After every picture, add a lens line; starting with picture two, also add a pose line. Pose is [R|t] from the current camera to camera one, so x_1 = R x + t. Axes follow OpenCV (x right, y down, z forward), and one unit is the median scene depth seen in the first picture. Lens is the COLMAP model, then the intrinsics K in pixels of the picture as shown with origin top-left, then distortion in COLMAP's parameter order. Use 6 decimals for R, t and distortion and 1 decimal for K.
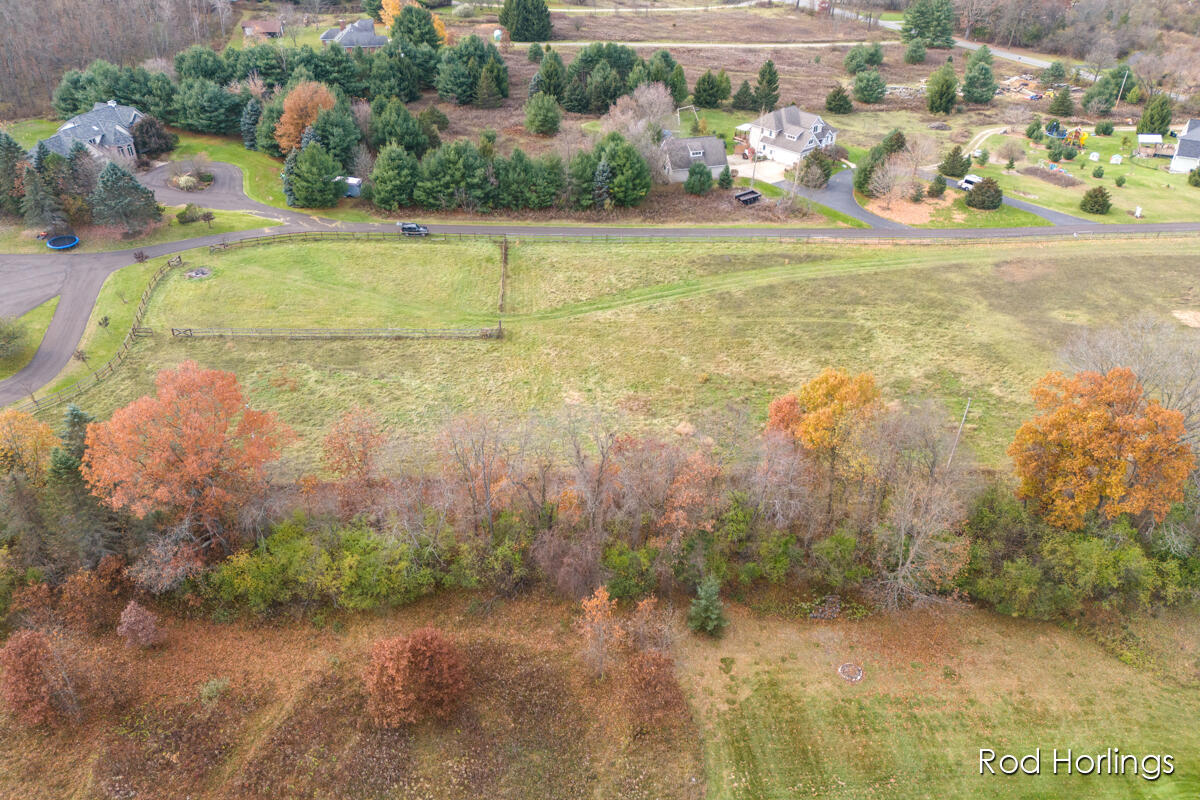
lens RADIAL K [[868.0, 0, 597.9], [0, 868.0, 401.0], [0, 0, 1]] dist [0.072825, -0.070632]
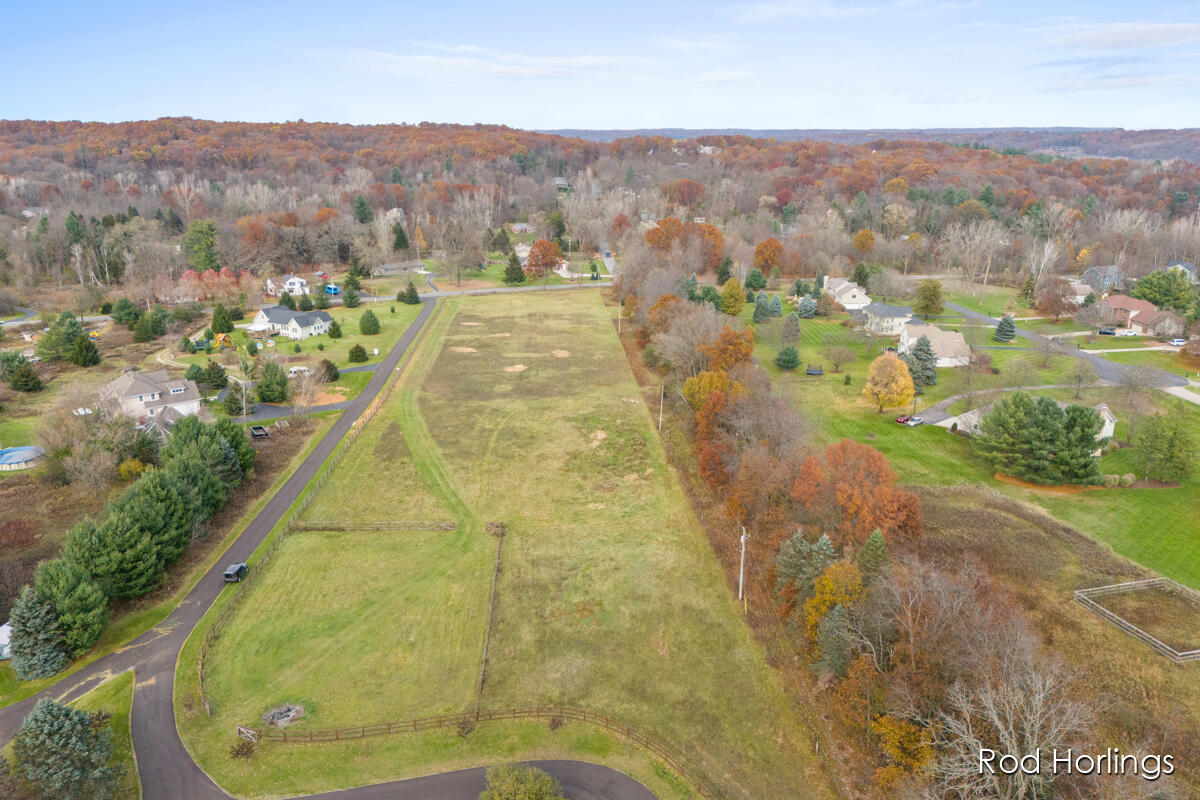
lens RADIAL K [[868.0, 0, 597.9], [0, 868.0, 401.0], [0, 0, 1]] dist [0.072825, -0.070632]
pose [[0.025275, -0.305547, 0.951841, -0.864238], [0.543019, 0.803626, 0.243550, -0.317092], [-0.839340, 0.510712, 0.186229, 0.464364]]
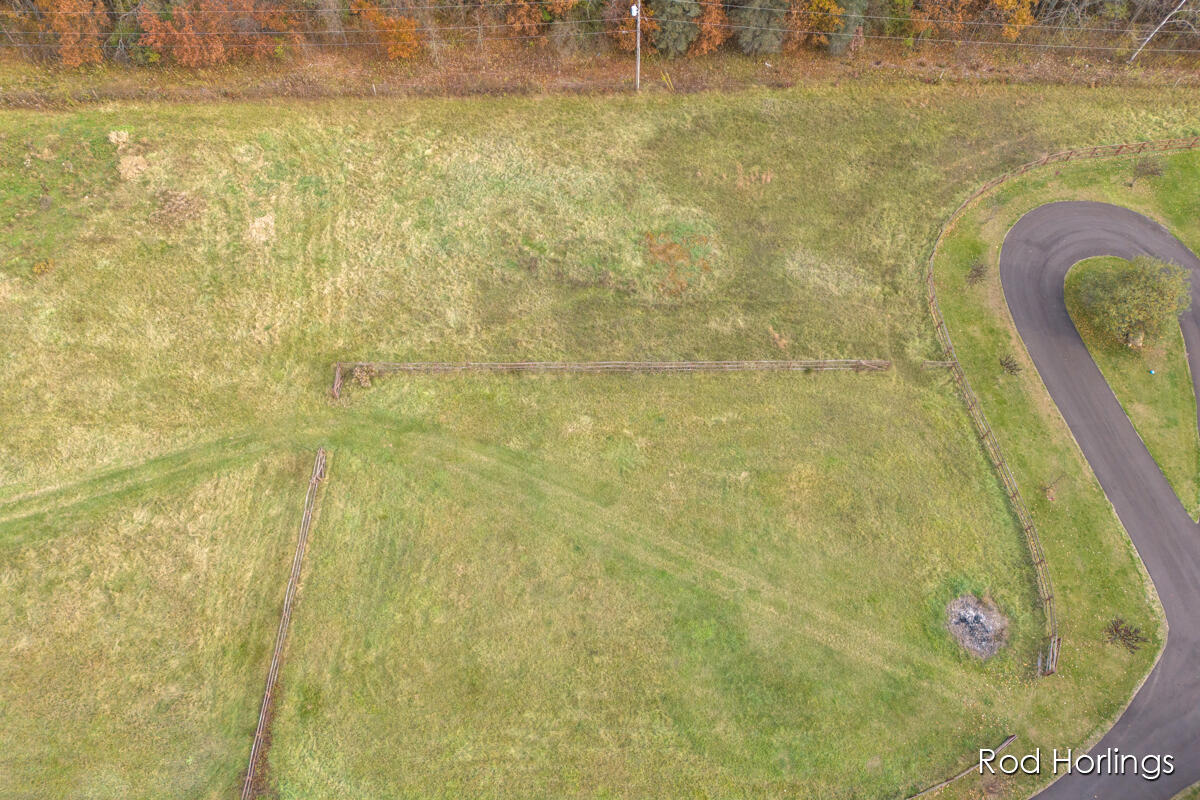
lens RADIAL K [[874.6, 0, 599.1], [0, 874.6, 448.2], [0, 0, 1]] dist [0.079802, -0.077715]
pose [[-0.996722, -0.079644, 0.014240, -0.230037], [0.018713, -0.055695, 0.998272, -0.484213], [-0.078713, 0.995266, 0.057002, 0.768466]]
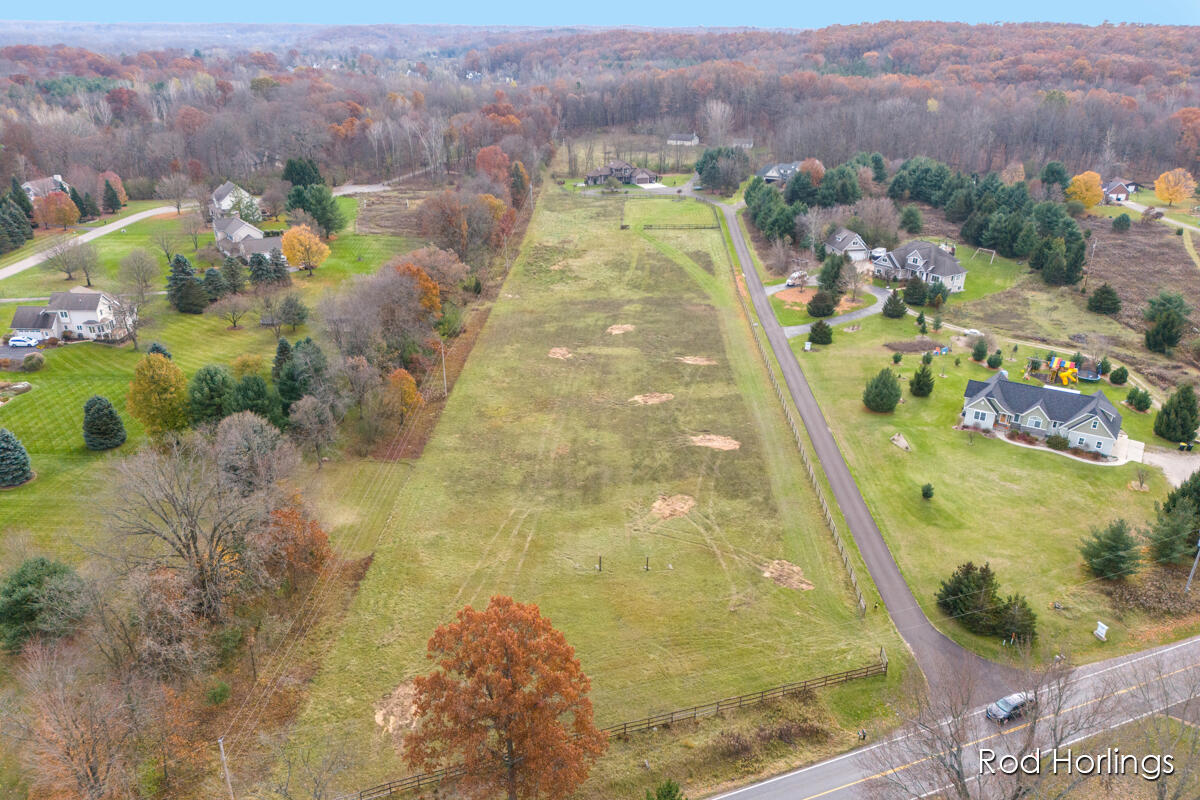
lens RADIAL K [[874.6, 0, 599.1], [0, 874.6, 448.2], [0, 0, 1]] dist [0.079802, -0.077715]
pose [[-0.117683, 0.414258, -0.902519, 1.777368], [-0.551798, 0.728336, 0.406259, -0.444873], [0.825633, 0.545818, 0.142874, 0.718593]]
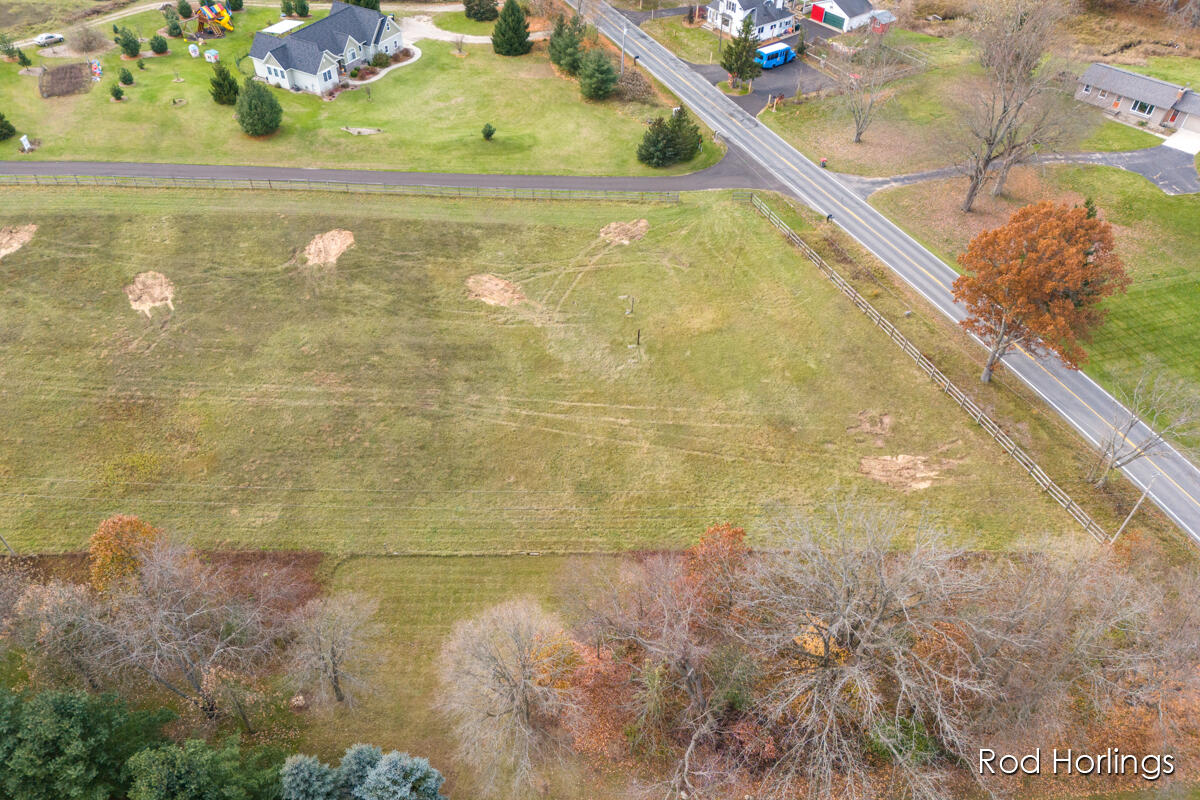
lens RADIAL K [[874.6, 0, 599.1], [0, 874.6, 448.2], [0, 0, 1]] dist [0.079802, -0.077715]
pose [[0.998491, 0.043678, -0.033291, 1.174659], [-0.035760, 0.977158, 0.209484, -0.142380], [0.041681, -0.207977, 0.977245, 0.242316]]
